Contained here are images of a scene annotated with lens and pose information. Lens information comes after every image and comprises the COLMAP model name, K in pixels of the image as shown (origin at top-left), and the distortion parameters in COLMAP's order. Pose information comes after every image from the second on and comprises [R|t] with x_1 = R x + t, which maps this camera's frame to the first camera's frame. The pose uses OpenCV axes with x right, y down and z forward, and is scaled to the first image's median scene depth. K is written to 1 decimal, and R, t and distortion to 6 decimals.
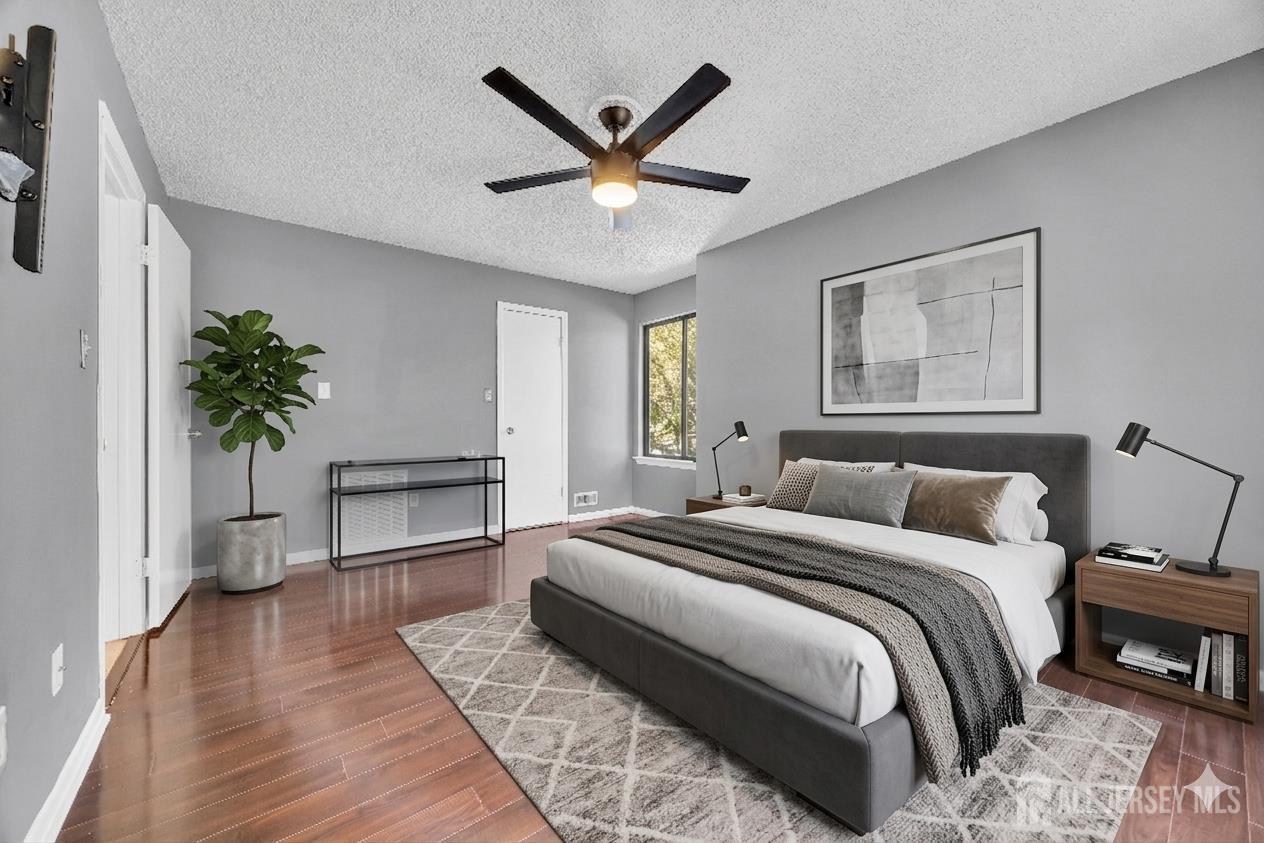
lens RADIAL K [[493.3, 0, 621.7], [0, 493.3, 421.3], [0, 0, 1]] dist [0.000310, -0.000108]
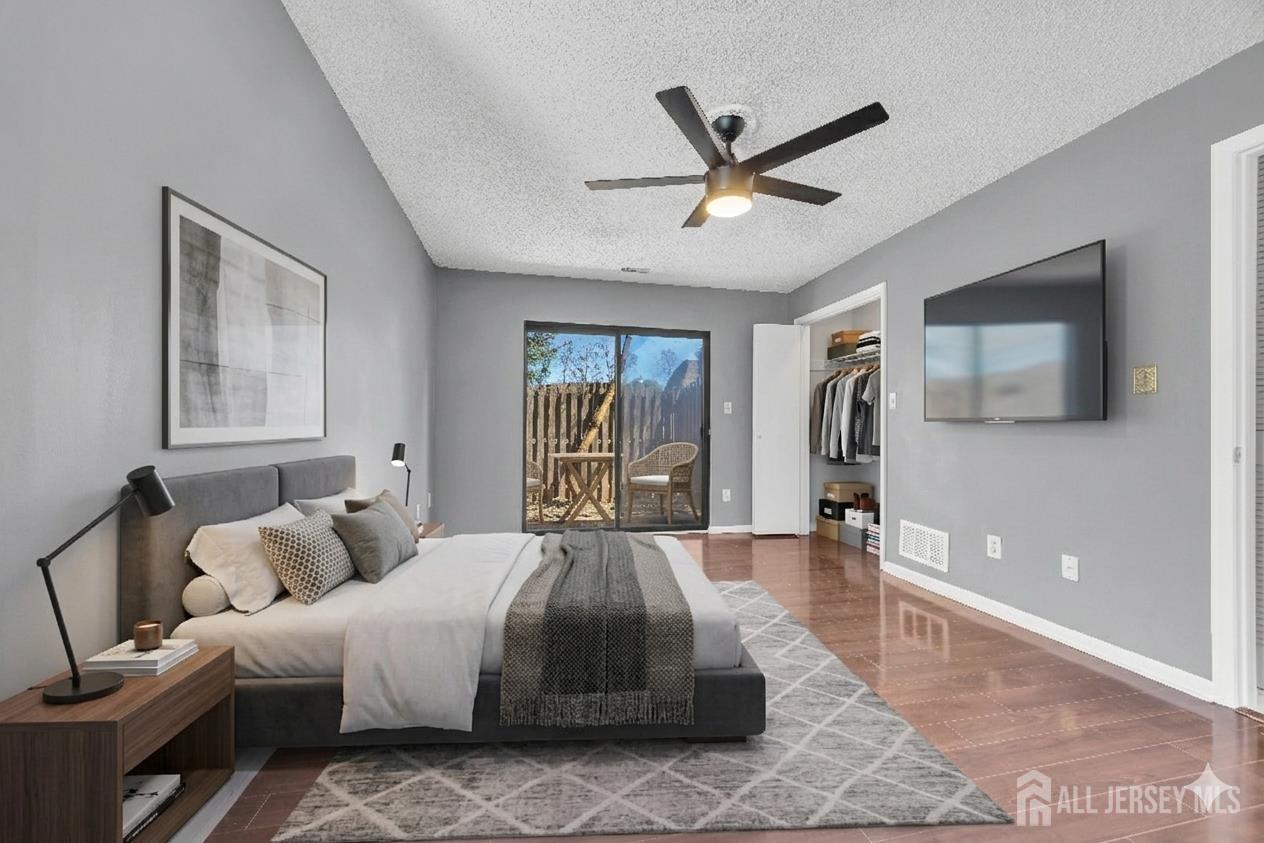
lens RADIAL K [[493.3, 0, 621.7], [0, 493.3, 421.3], [0, 0, 1]] dist [0.000310, -0.000108]
pose [[-0.784383, 0.003726, 0.620266, -0.322318], [0.001593, 0.999991, -0.003992, -0.041200], [-0.620275, -0.002143, -0.784382, 1.213755]]
